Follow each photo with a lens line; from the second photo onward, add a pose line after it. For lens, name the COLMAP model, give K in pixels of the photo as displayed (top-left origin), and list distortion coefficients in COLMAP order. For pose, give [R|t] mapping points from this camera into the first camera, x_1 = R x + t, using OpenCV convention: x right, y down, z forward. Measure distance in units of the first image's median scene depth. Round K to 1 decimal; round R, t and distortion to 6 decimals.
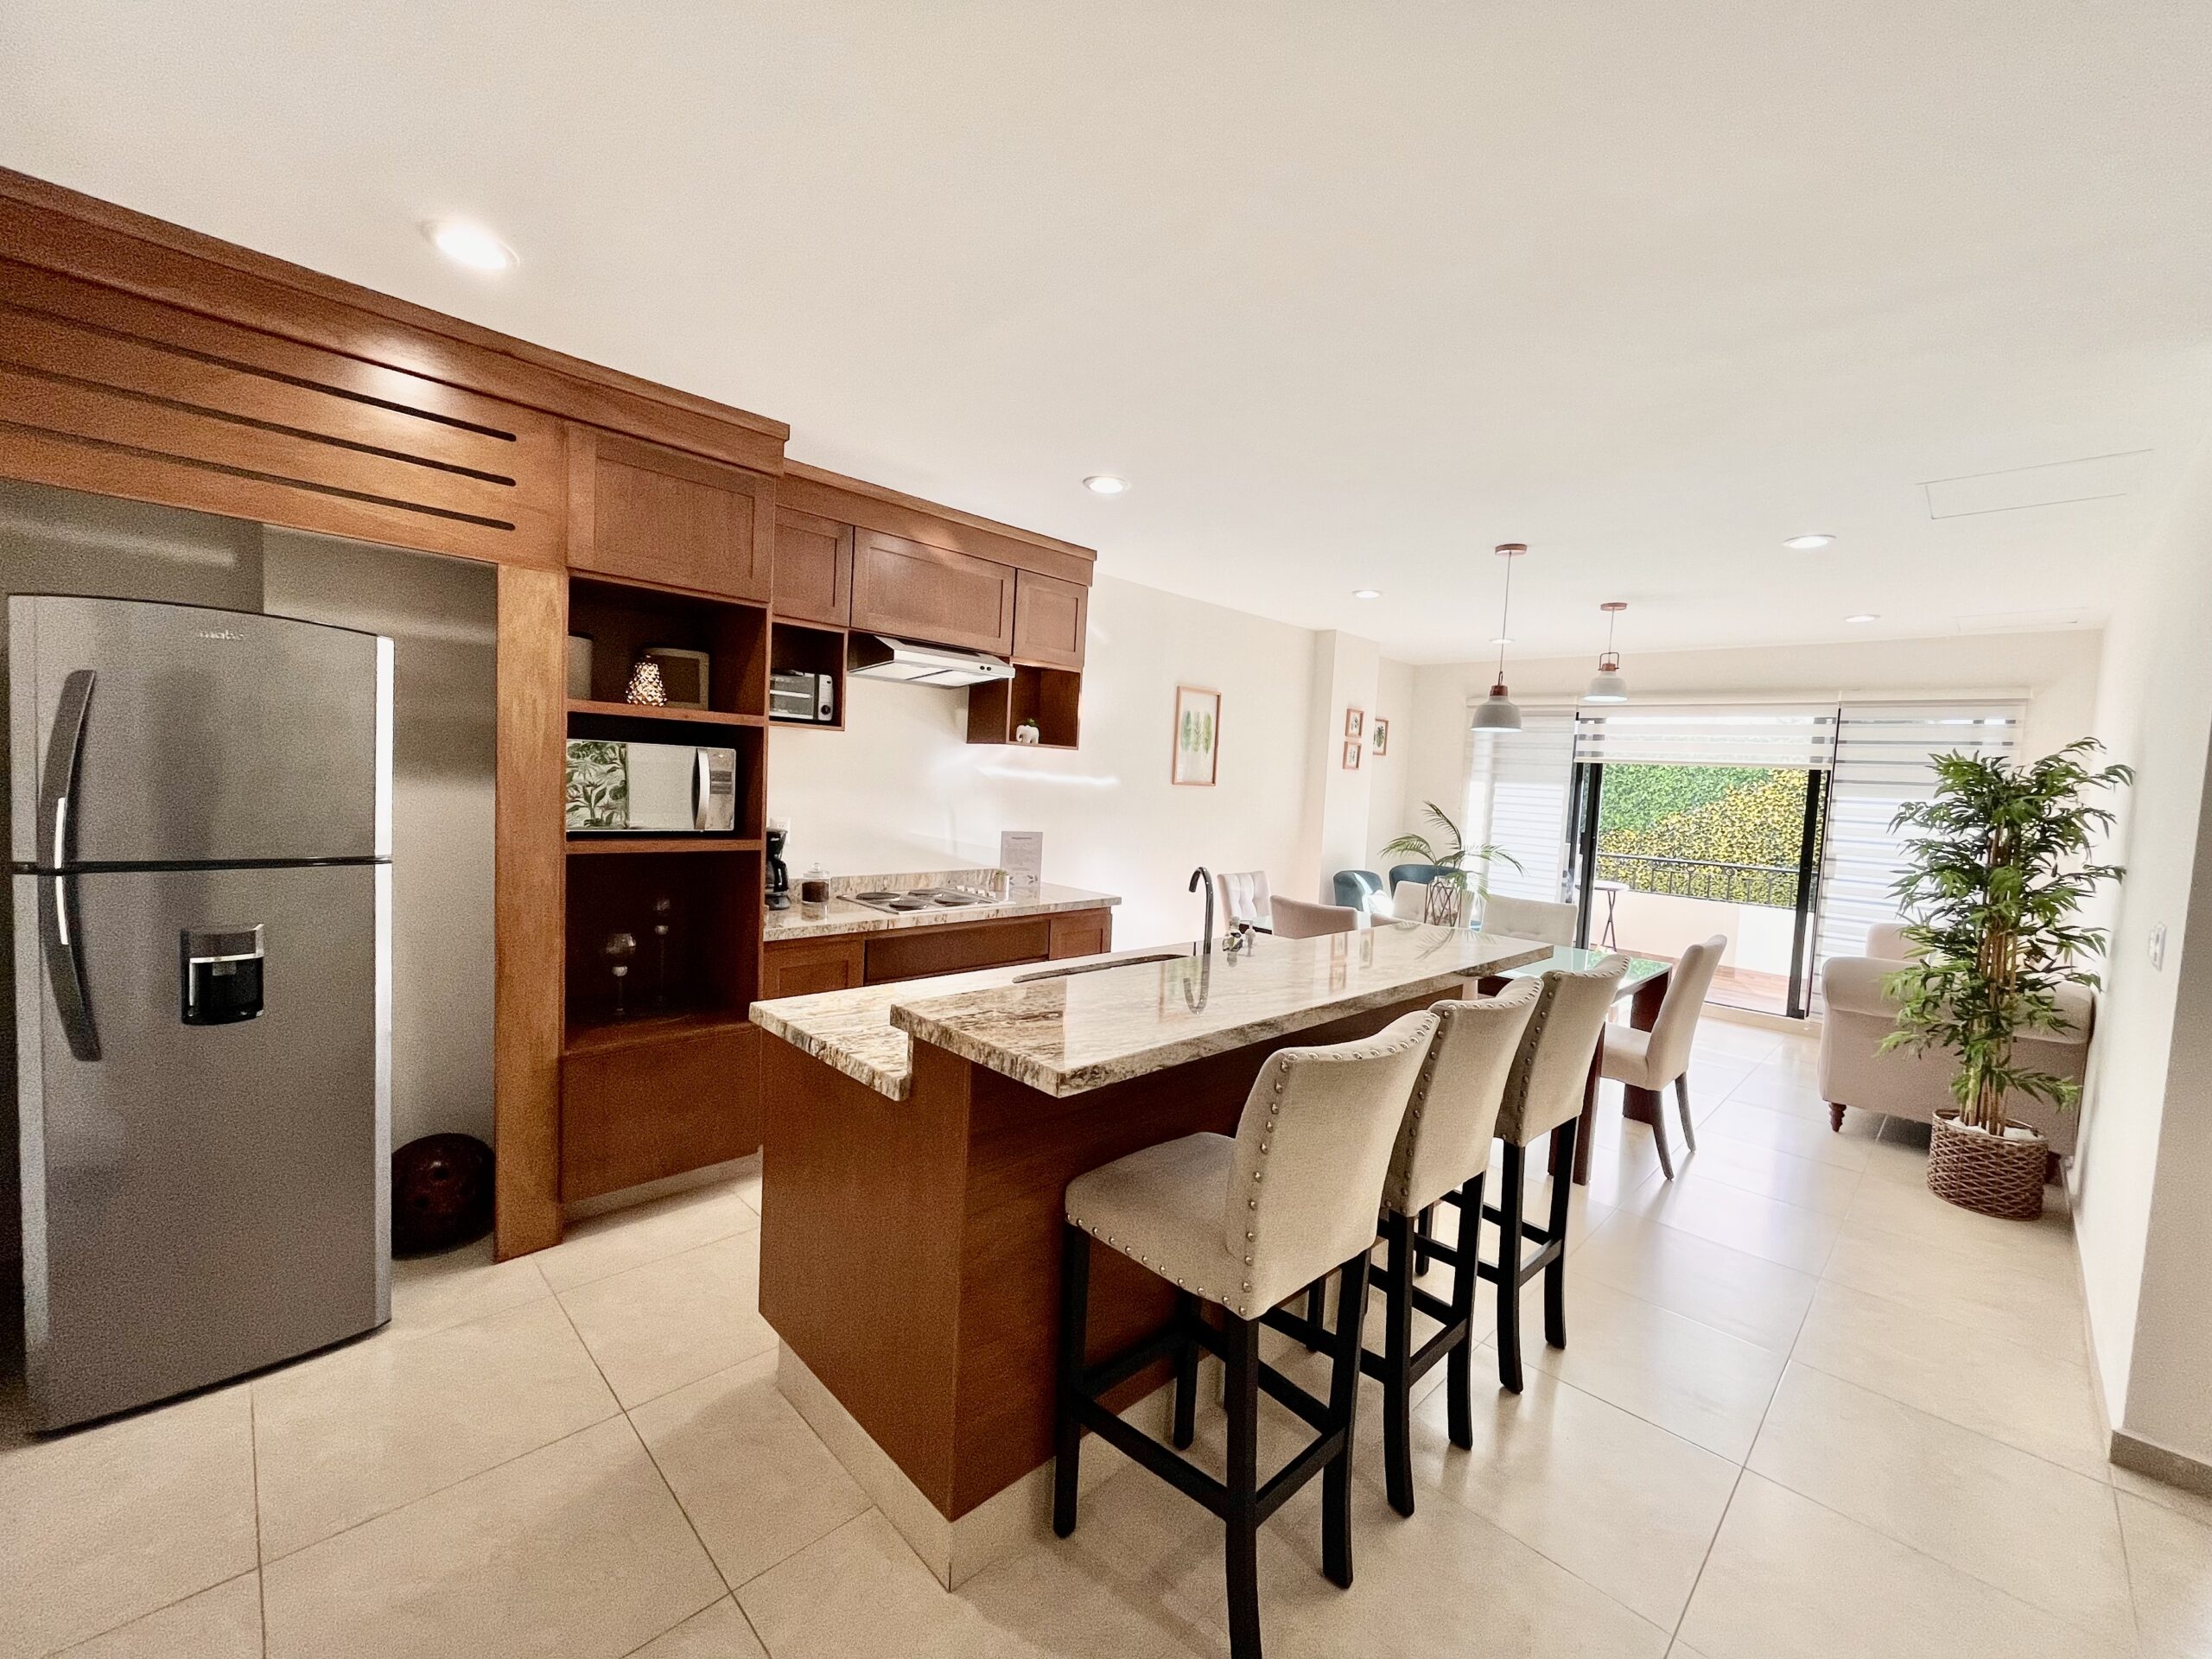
lens RADIAL K [[887.2, 0, 1117.7], [0, 887.2, 825.6], [0, 0, 1]] dist [-0.000008, -0.000188]
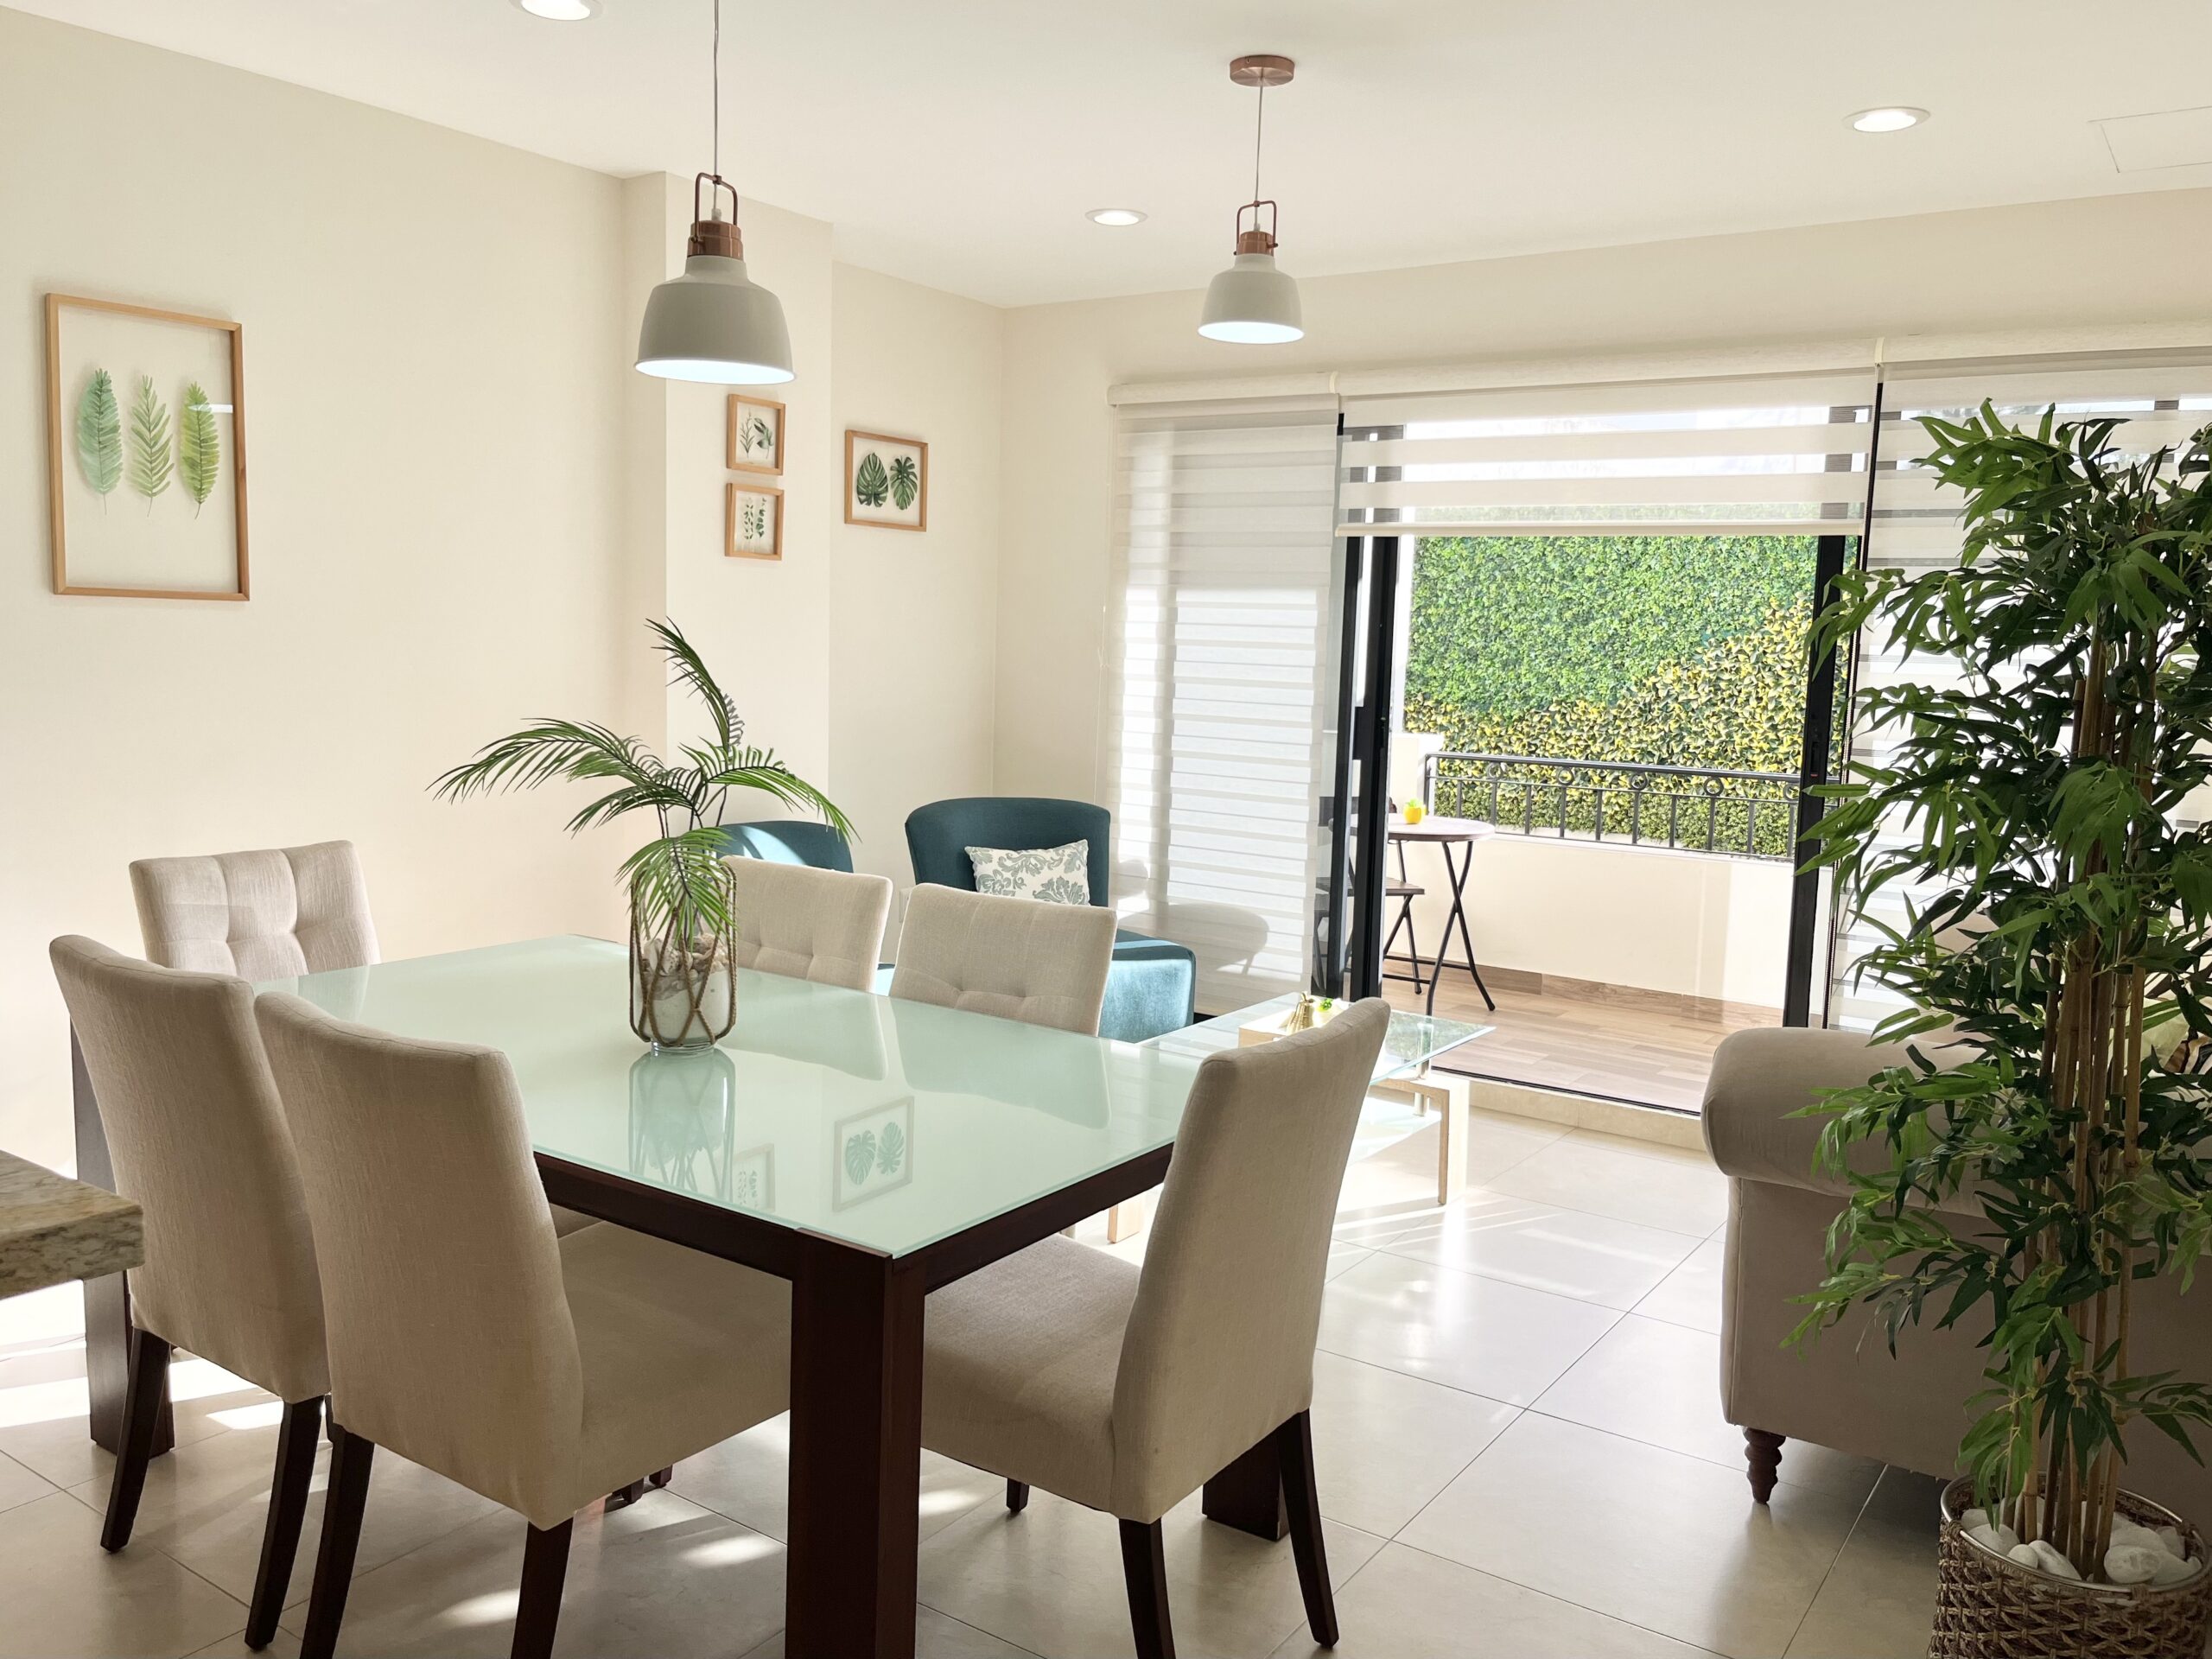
lens RADIAL K [[1745.5, 0, 1113.3], [0, 1745.5, 828.8], [0, 0, 1]] dist [0.019110, -0.002380]
pose [[0.982373, -0.041935, 0.182165, 0.428041], [0.030692, 0.997471, 0.064111, 0.014596], [-0.184393, -0.057390, 0.981176, 0.357277]]
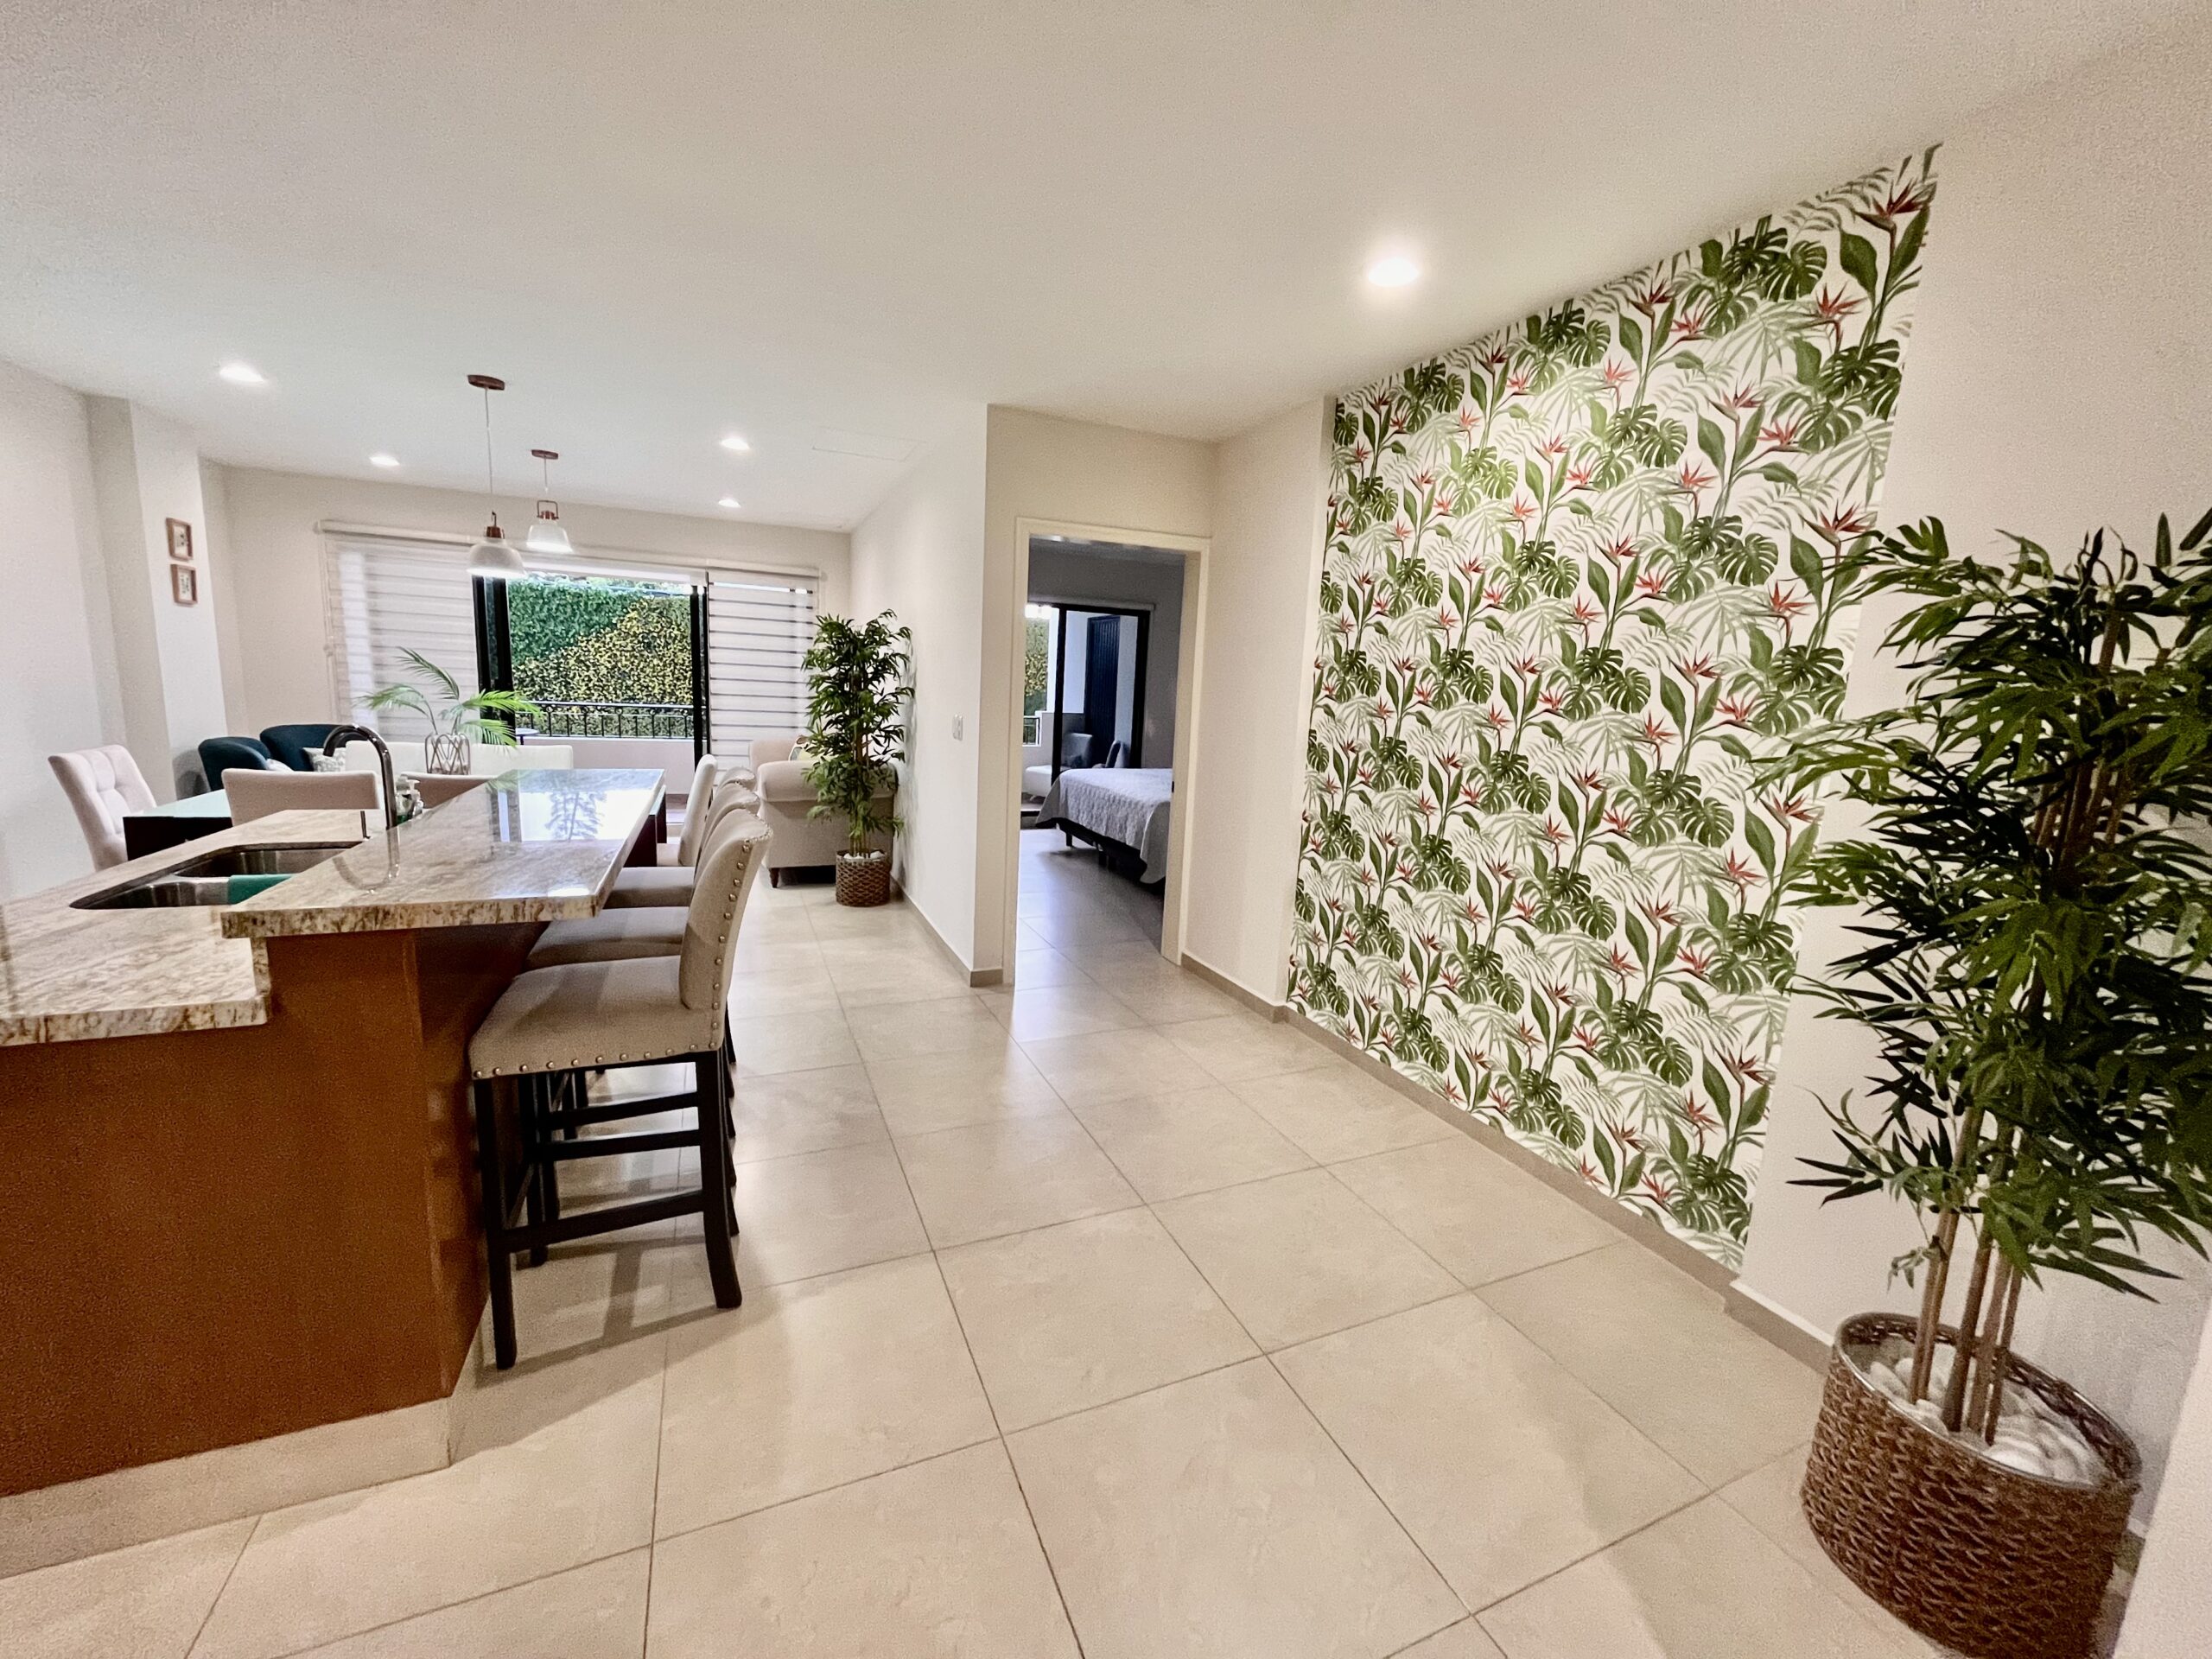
lens RADIAL K [[887.2, 0, 1117.7], [0, 887.2, 825.6], [0, 0, 1]] dist [-0.000008, -0.000188]
pose [[0.363200, -0.181778, 0.913807, -0.262505], [0.022652, 0.982216, 0.186383, -0.001737], [-0.931436, -0.046994, 0.360858, -0.009590]]
